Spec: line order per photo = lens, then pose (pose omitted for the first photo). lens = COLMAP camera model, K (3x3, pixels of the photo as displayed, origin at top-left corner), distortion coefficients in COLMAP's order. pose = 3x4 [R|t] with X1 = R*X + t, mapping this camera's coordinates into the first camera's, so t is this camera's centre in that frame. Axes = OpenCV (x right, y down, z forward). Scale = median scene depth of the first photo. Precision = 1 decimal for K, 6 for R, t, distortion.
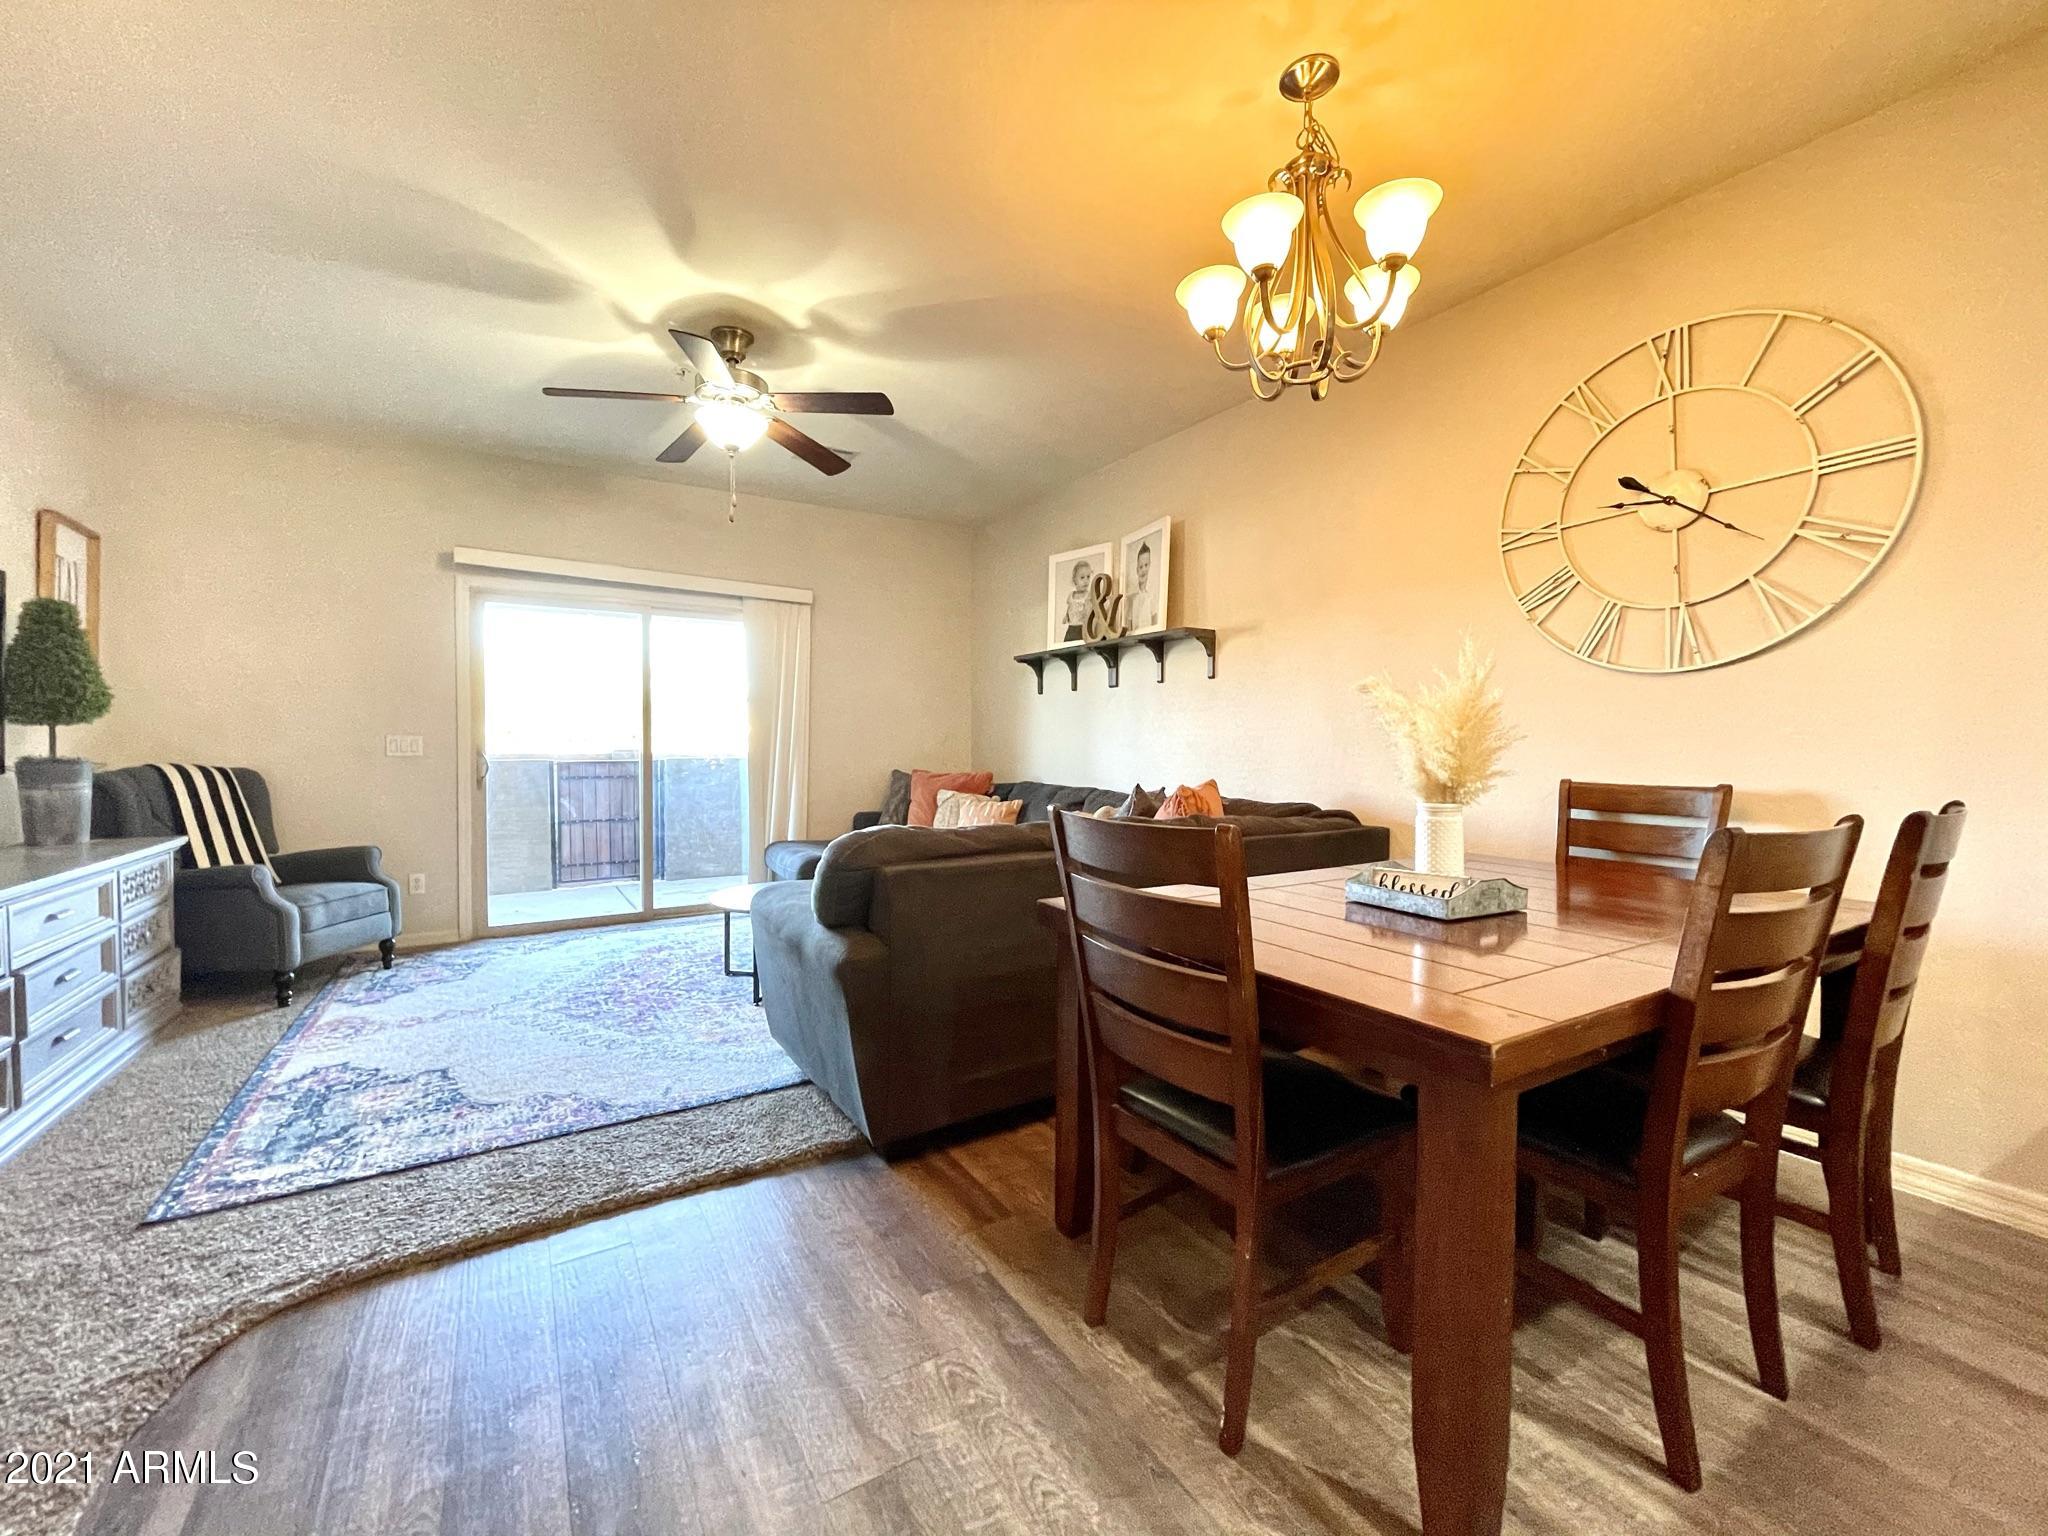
lens RADIAL K [[826.1, 0, 1014.9], [0, 826.1, 757.6], [0, 0, 1]] dist [-0.009923, 0.003289]
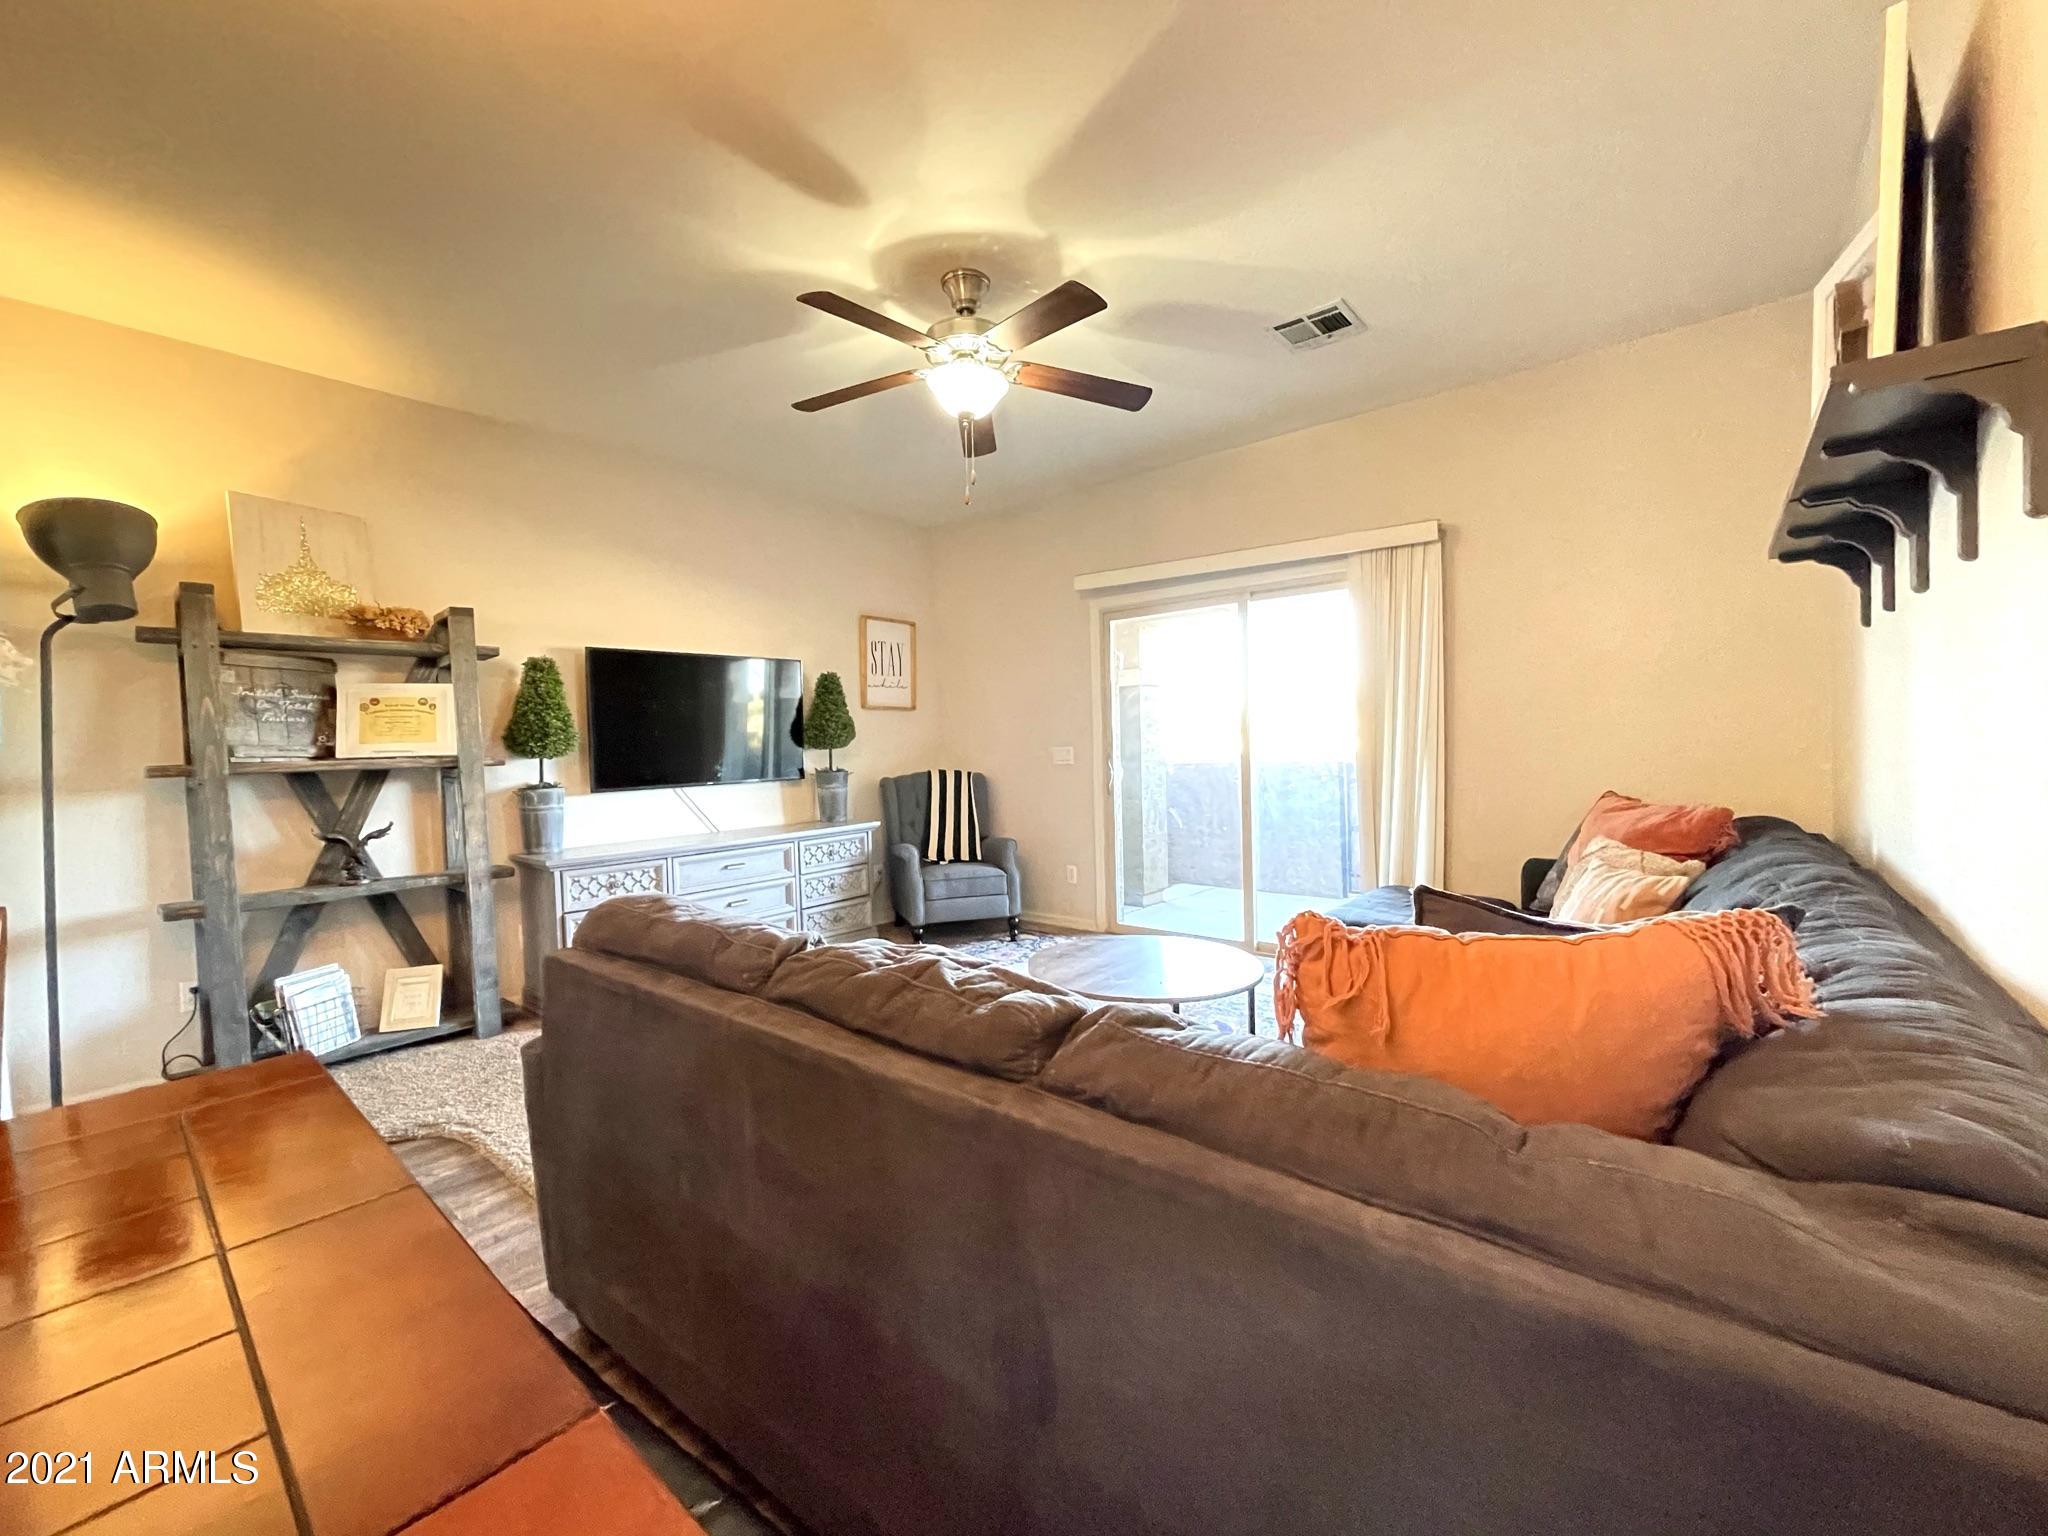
lens RADIAL K [[826.1, 0, 1025.0], [0, 826.1, 767.6], [0, 0, 1]] dist [-0.009923, 0.003289]
pose [[0.315734, 0.018177, -0.948674, 0.487516], [0.010775, 0.999683, 0.022740, -0.033345], [0.948786, -0.017402, 0.315438, 0.795122]]
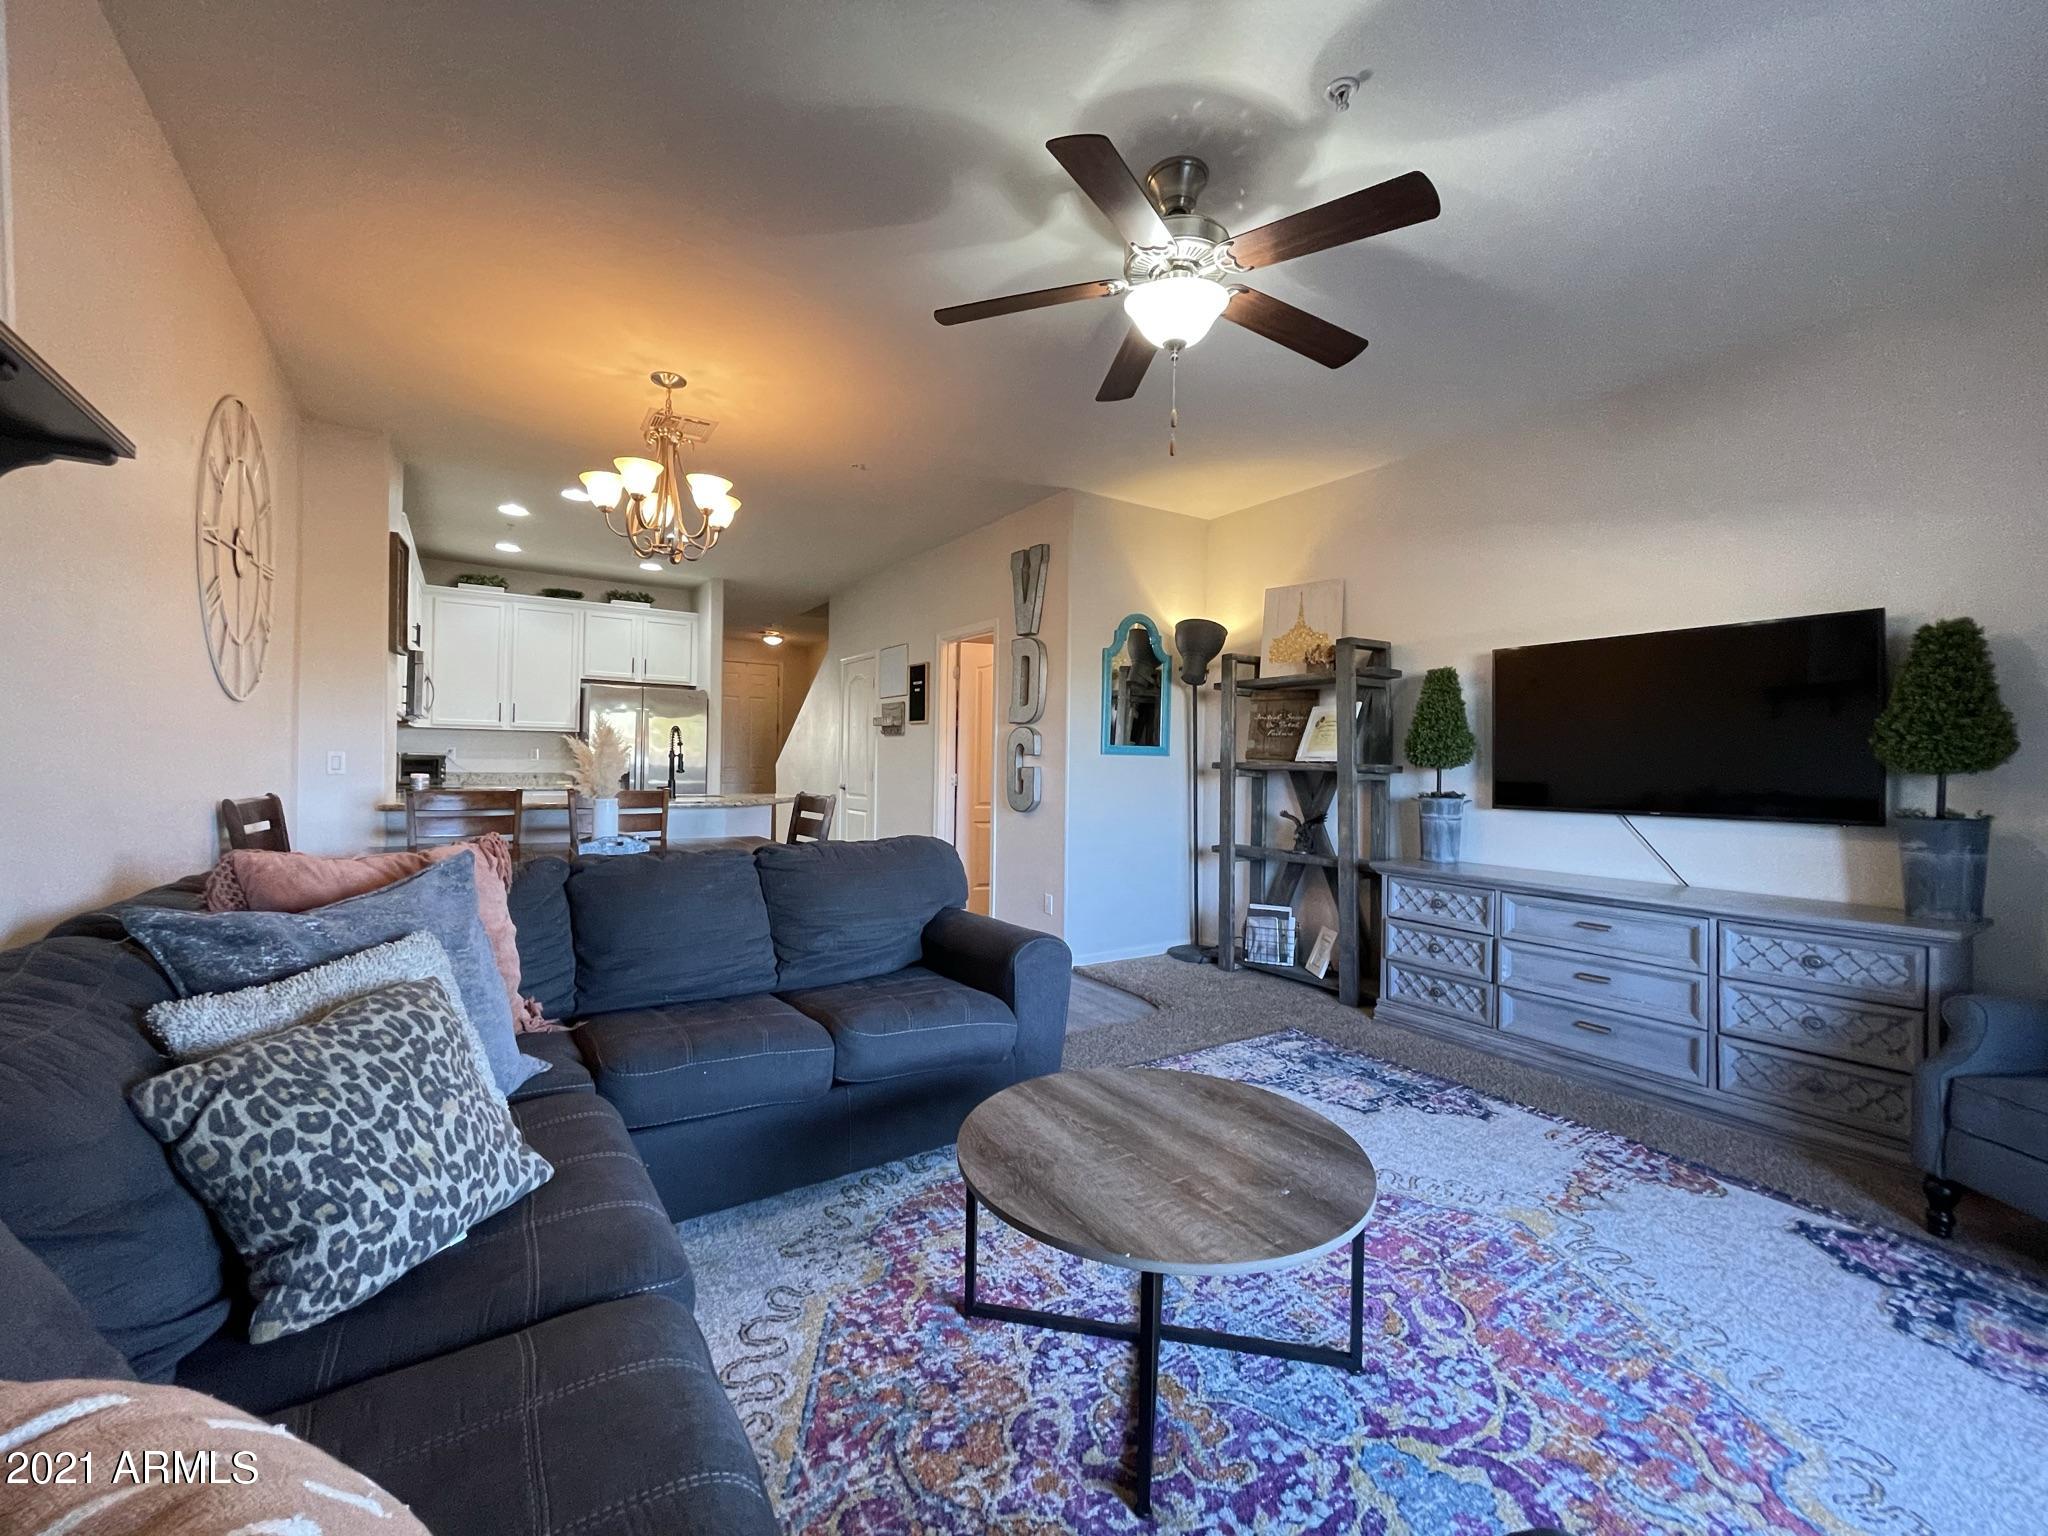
lens RADIAL K [[826.1, 0, 1018.2], [0, 826.1, 760.0], [0, 0, 1]] dist [-0.009923, 0.003289]
pose [[-0.999309, -0.018066, -0.032481, -0.201924], [-0.018528, 0.999731, 0.013983, -0.043946], [0.032219, 0.014575, -0.999375, 1.685243]]
